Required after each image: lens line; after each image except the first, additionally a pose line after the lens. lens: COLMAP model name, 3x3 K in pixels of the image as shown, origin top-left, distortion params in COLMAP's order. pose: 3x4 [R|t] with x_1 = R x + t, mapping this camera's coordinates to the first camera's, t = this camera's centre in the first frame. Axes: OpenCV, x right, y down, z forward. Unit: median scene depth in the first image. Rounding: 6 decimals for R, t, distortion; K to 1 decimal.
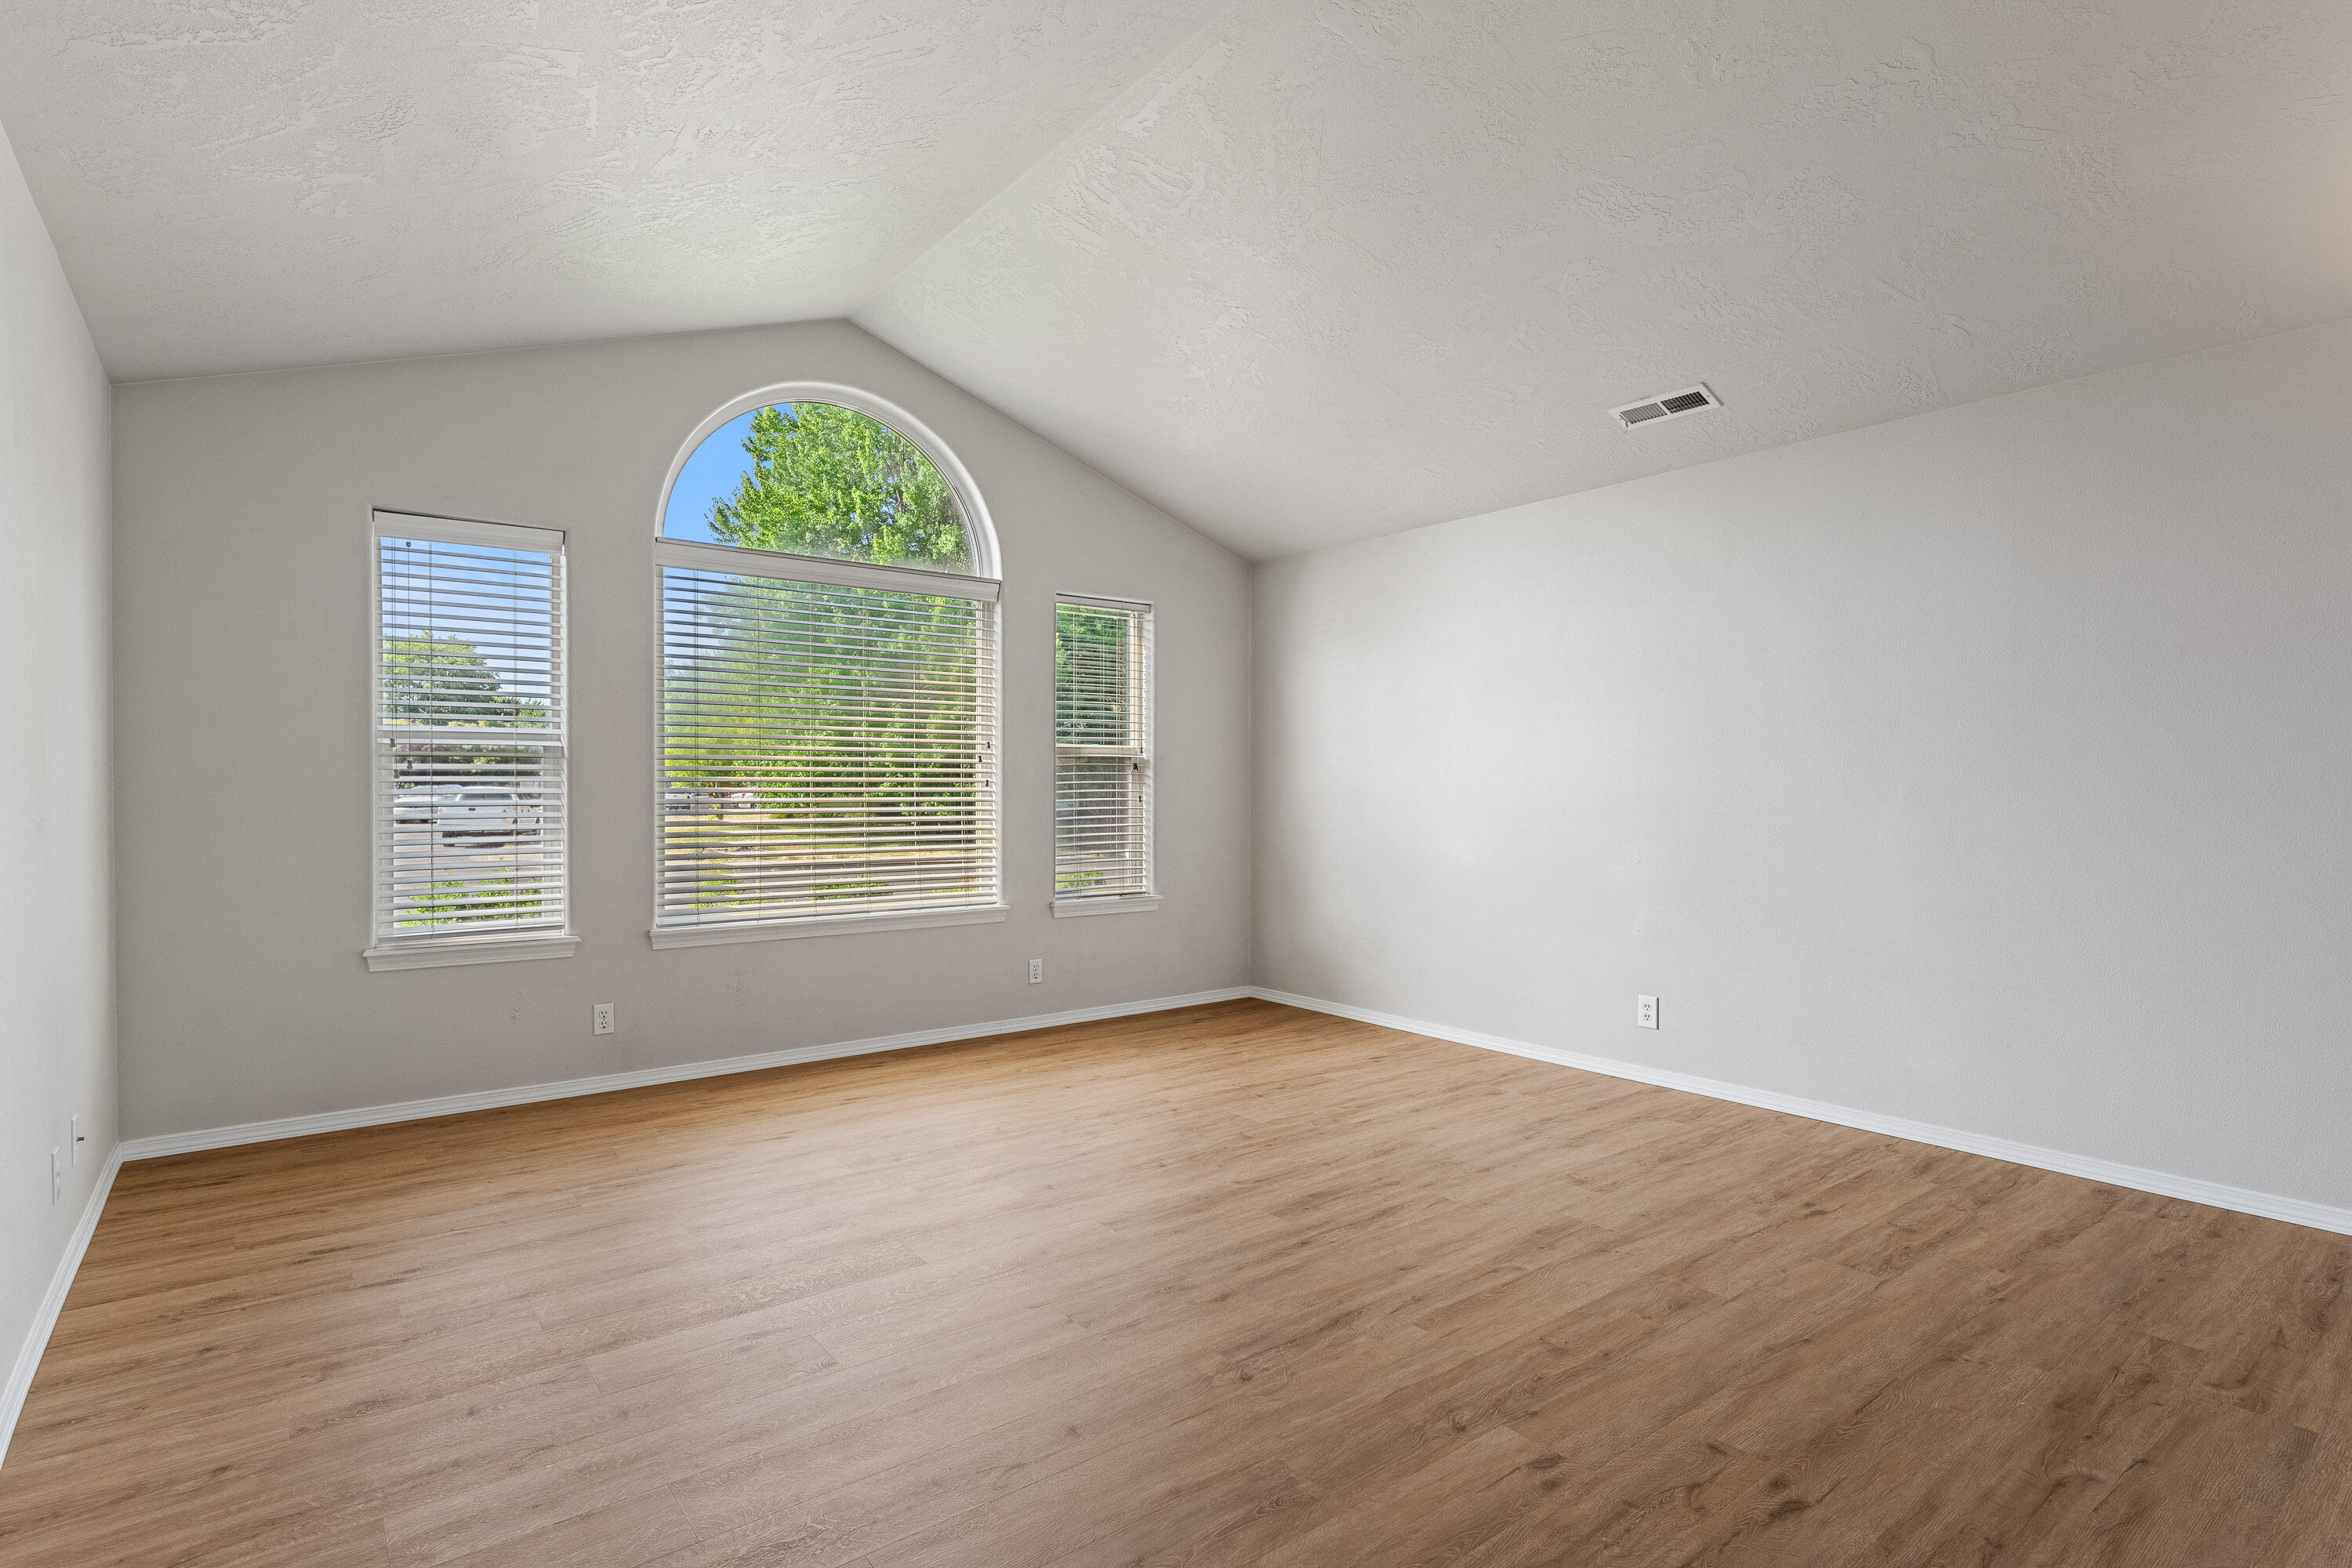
lens RADIAL K [[1133.0, 0, 1175.9], [0, 1133.0, 783.7], [0, 0, 1]] dist [0.003434, -0.001270]
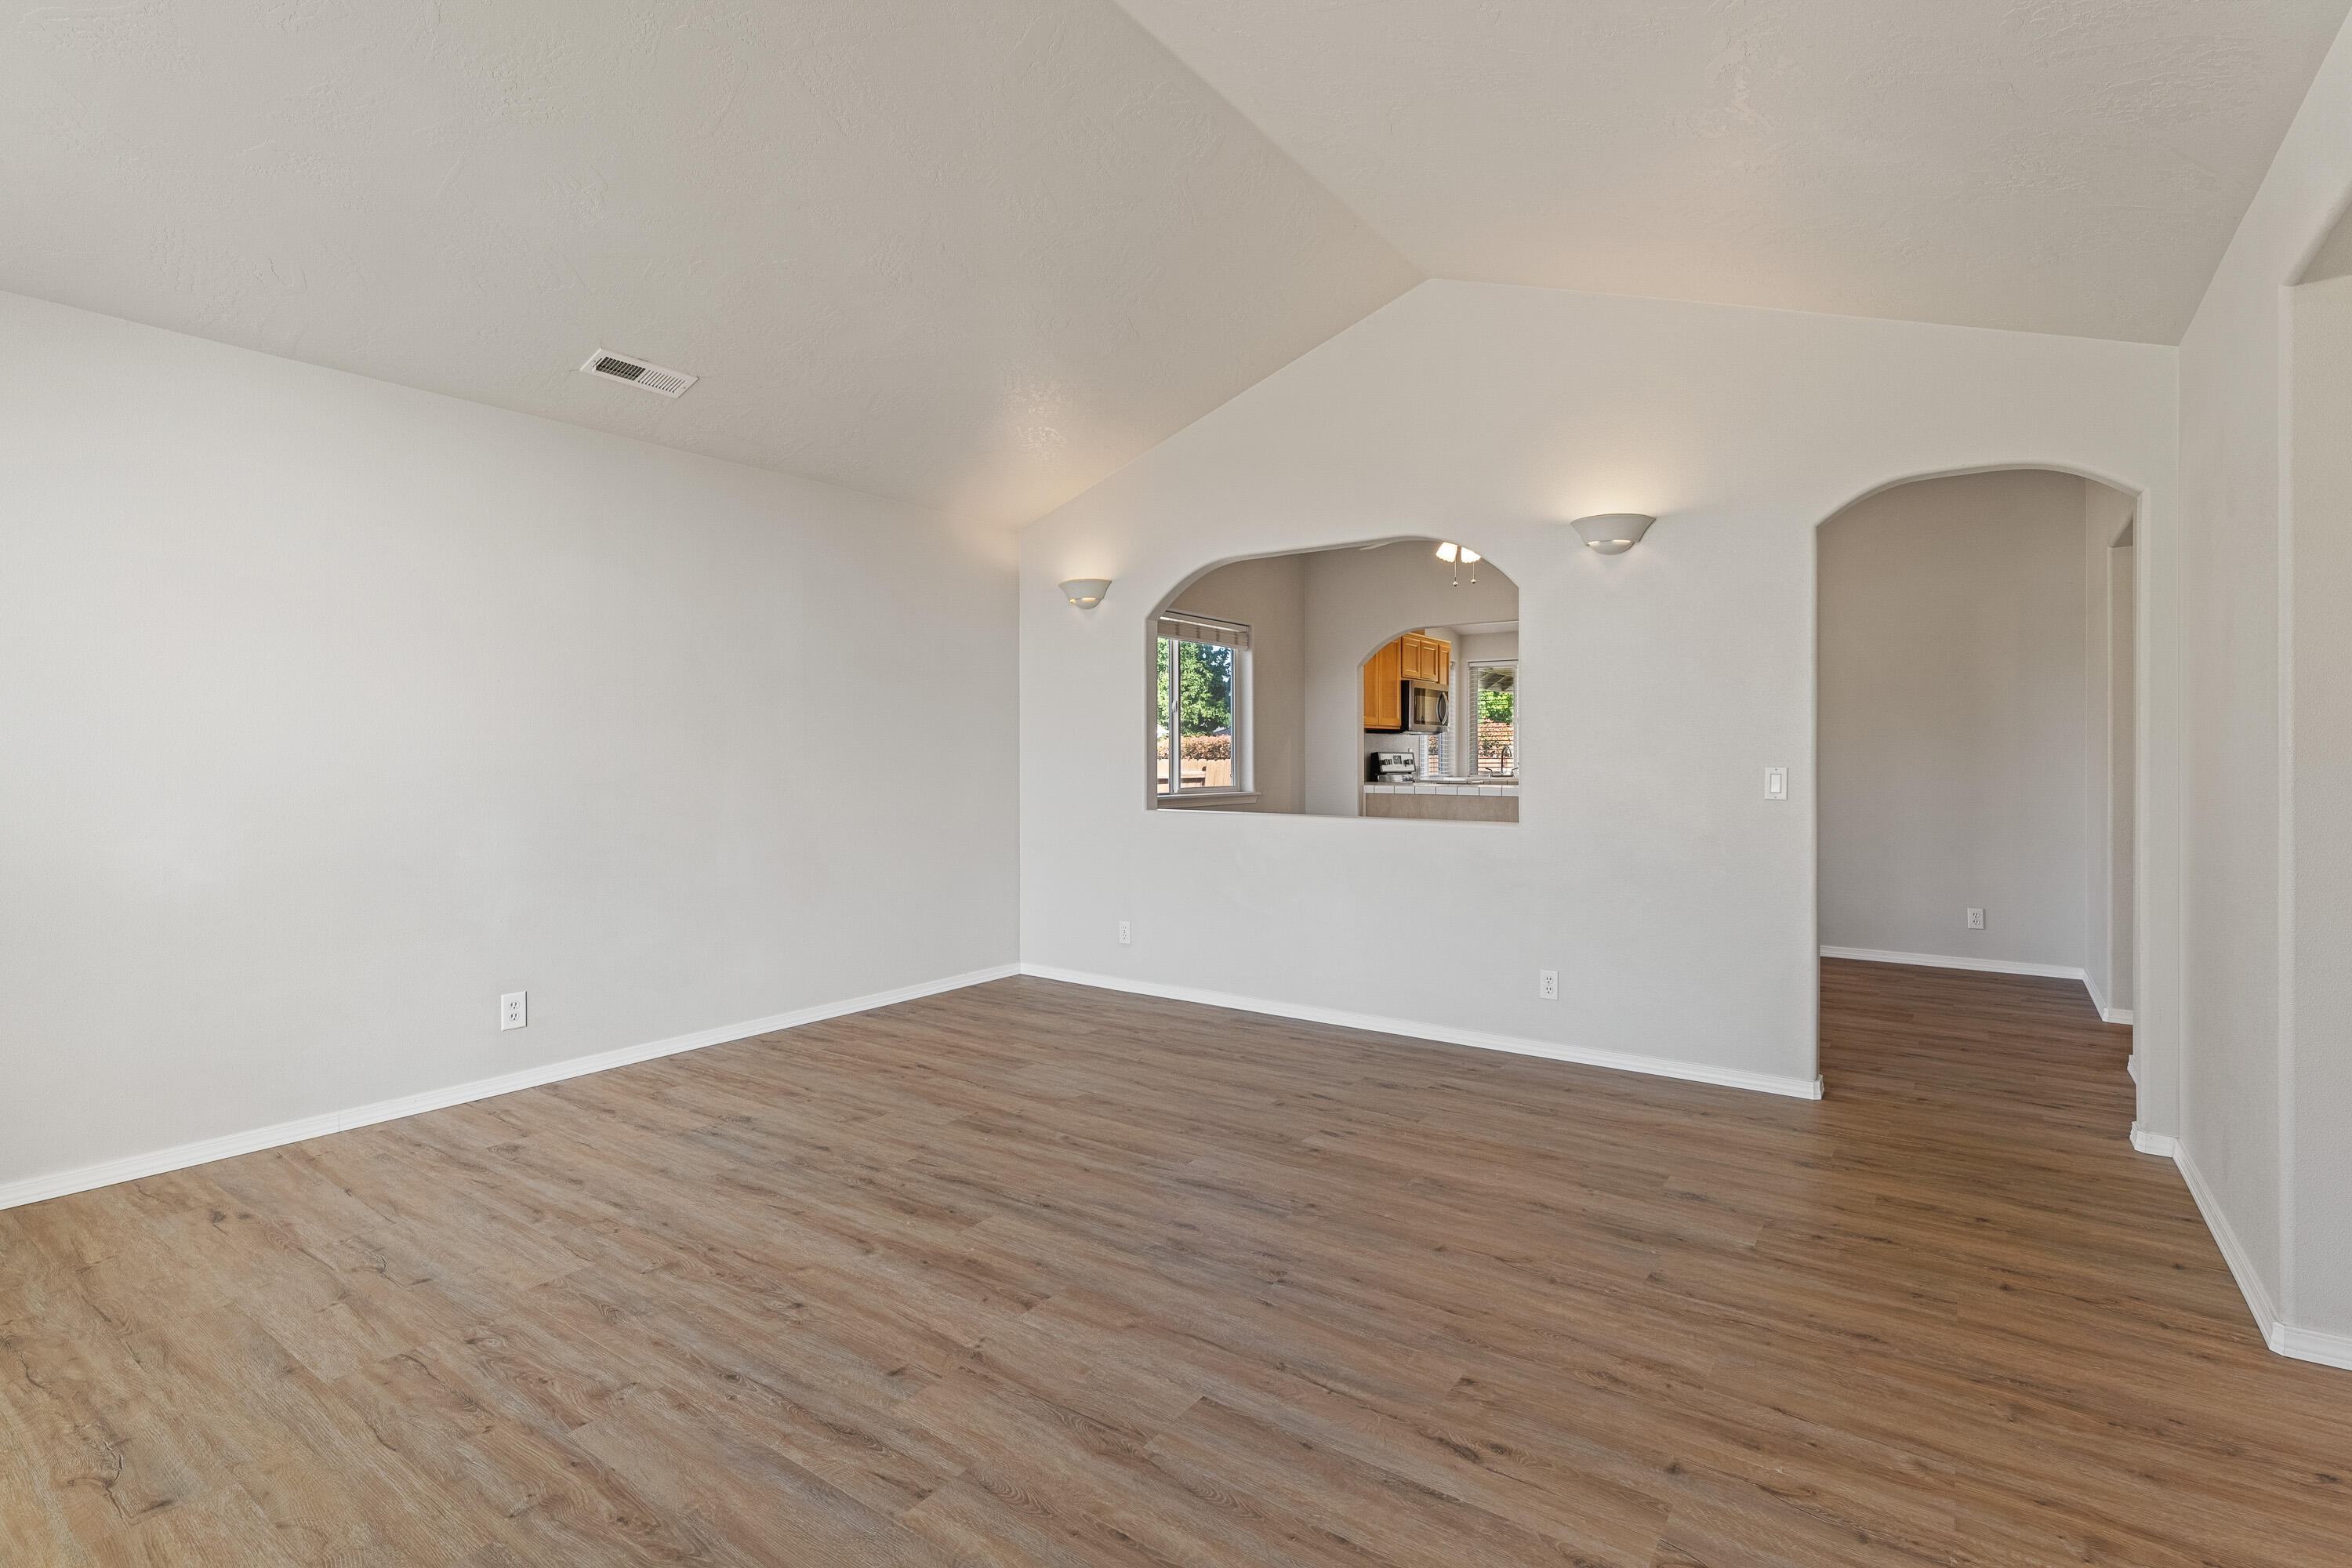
lens RADIAL K [[1130.1, 0, 1130.7], [0, 1130.1, 773.9], [0, 0, 1]] dist [0.000137, 0.000382]
pose [[-0.261174, -0.015502, 0.965167, -0.784805], [-0.002690, 0.999879, 0.015332, -0.001224], [-0.965288, 0.001408, -0.261185, 1.055635]]
